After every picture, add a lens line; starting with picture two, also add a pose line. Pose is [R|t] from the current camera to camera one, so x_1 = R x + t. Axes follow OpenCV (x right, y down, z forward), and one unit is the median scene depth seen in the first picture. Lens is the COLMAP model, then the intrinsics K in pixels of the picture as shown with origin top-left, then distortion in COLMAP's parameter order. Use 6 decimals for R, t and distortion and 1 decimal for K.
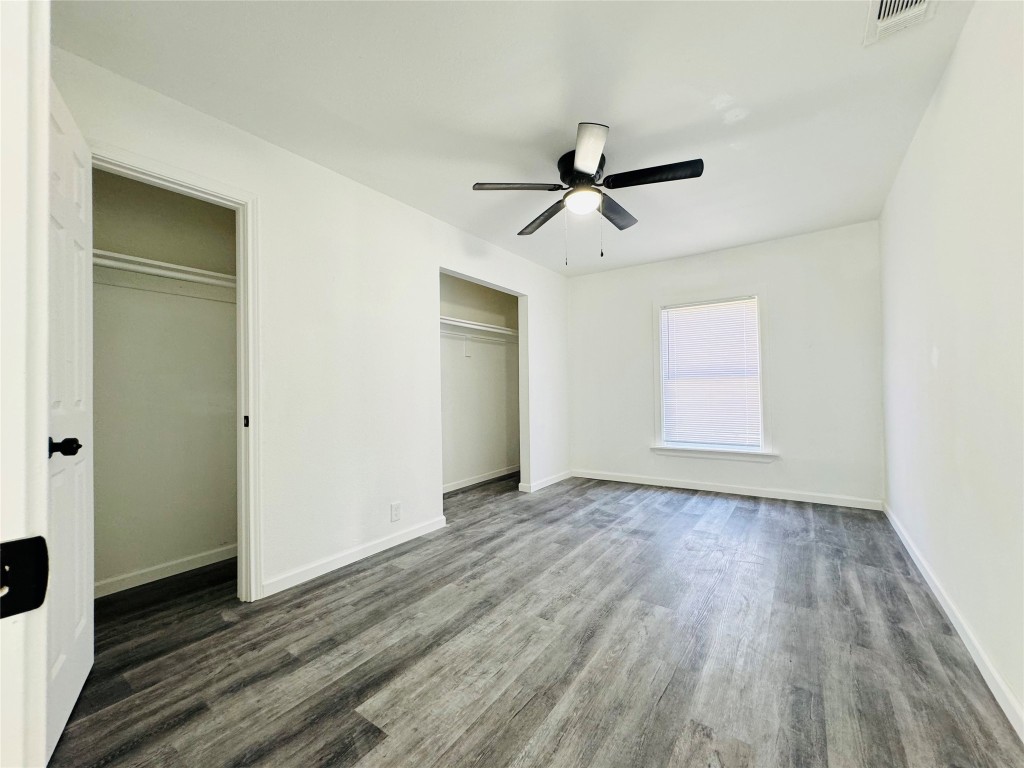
lens RADIAL K [[408.5, 0, 512.0], [0, 408.5, 384.0], [0, 0, 1]] dist [-0.001254, 0.000152]
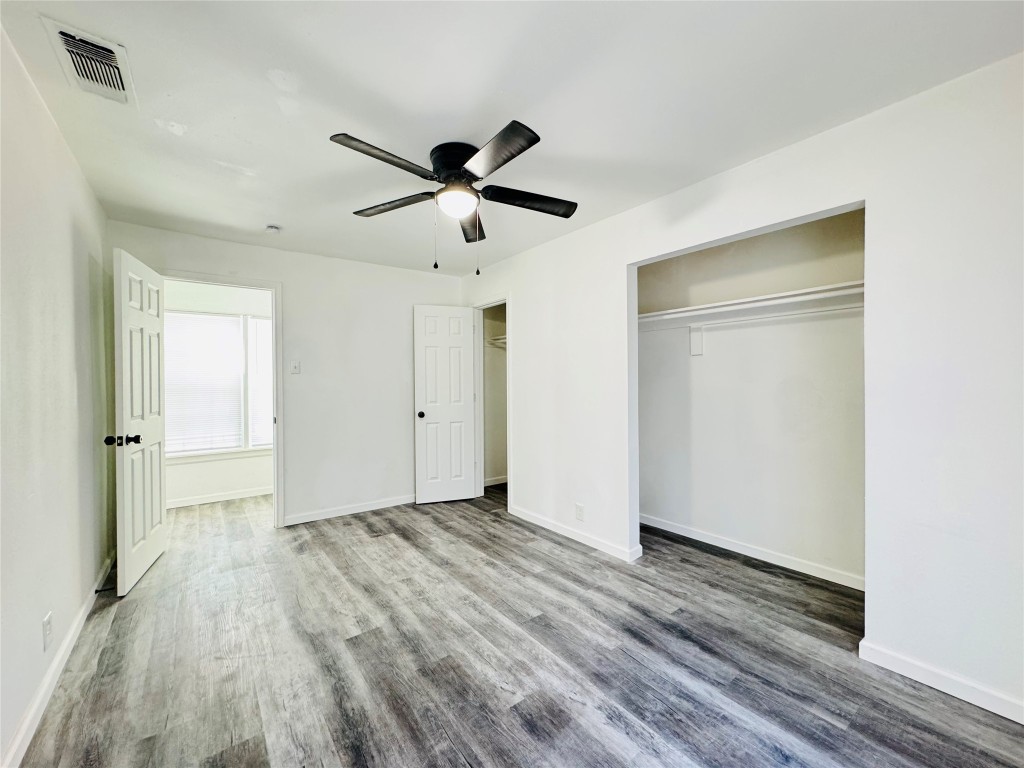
lens RADIAL K [[408.5, 0, 512.0], [0, 408.5, 384.0], [0, 0, 1]] dist [-0.001254, 0.000152]
pose [[-0.291873, 0.020960, -0.956227, 1.041665], [0.024590, 0.999594, 0.014405, -0.074356], [0.956141, -0.019309, -0.292270, 1.440851]]
